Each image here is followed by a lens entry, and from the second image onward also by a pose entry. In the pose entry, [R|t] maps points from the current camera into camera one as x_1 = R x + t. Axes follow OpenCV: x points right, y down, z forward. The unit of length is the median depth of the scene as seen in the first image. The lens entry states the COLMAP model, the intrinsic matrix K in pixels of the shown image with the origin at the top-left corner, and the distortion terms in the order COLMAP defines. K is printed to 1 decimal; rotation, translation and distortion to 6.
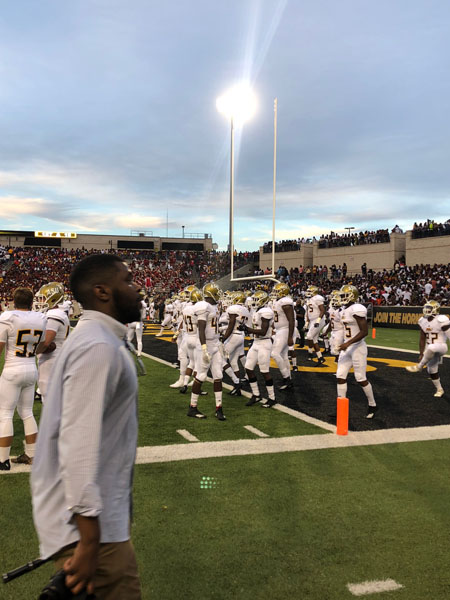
lens RADIAL K [[604.6, 0, 227.4], [0, 604.6, 297.6], [0, 0, 1]] dist [0.056167, 0.000000]
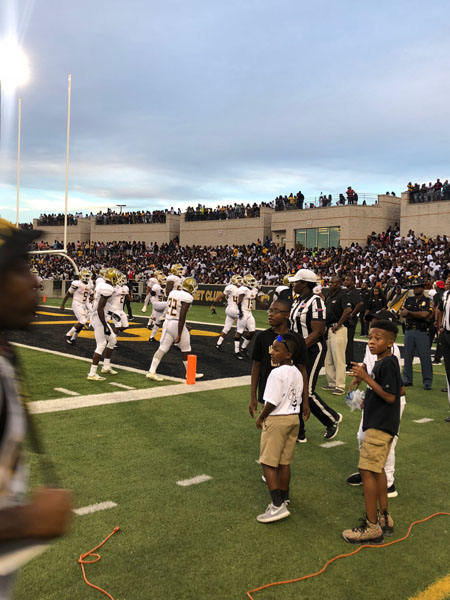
lens RADIAL K [[604.6, 0, 225.4], [0, 604.6, 299.4], [0, 0, 1]] dist [0.056167, 0.000000]
pose [[0.926610, 0.012000, 0.375831, -0.027143], [-0.028134, 0.998902, 0.037471, -0.000242], [-0.374969, -0.045294, 0.925930, -0.023109]]
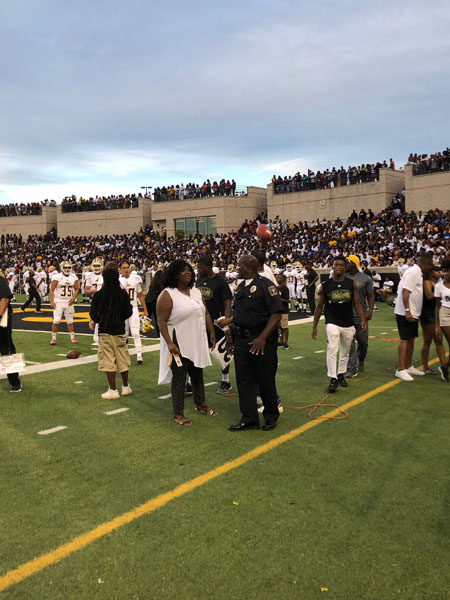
lens RADIAL K [[604.6, 0, 225.6], [0, 604.6, 299.1], [0, 0, 1]] dist [0.056167, 0.000000]
pose [[0.813685, -0.052204, 0.578957, -0.082950], [0.019193, 0.997829, 0.062999, -0.003042], [-0.580989, -0.040150, 0.812920, -0.060609]]
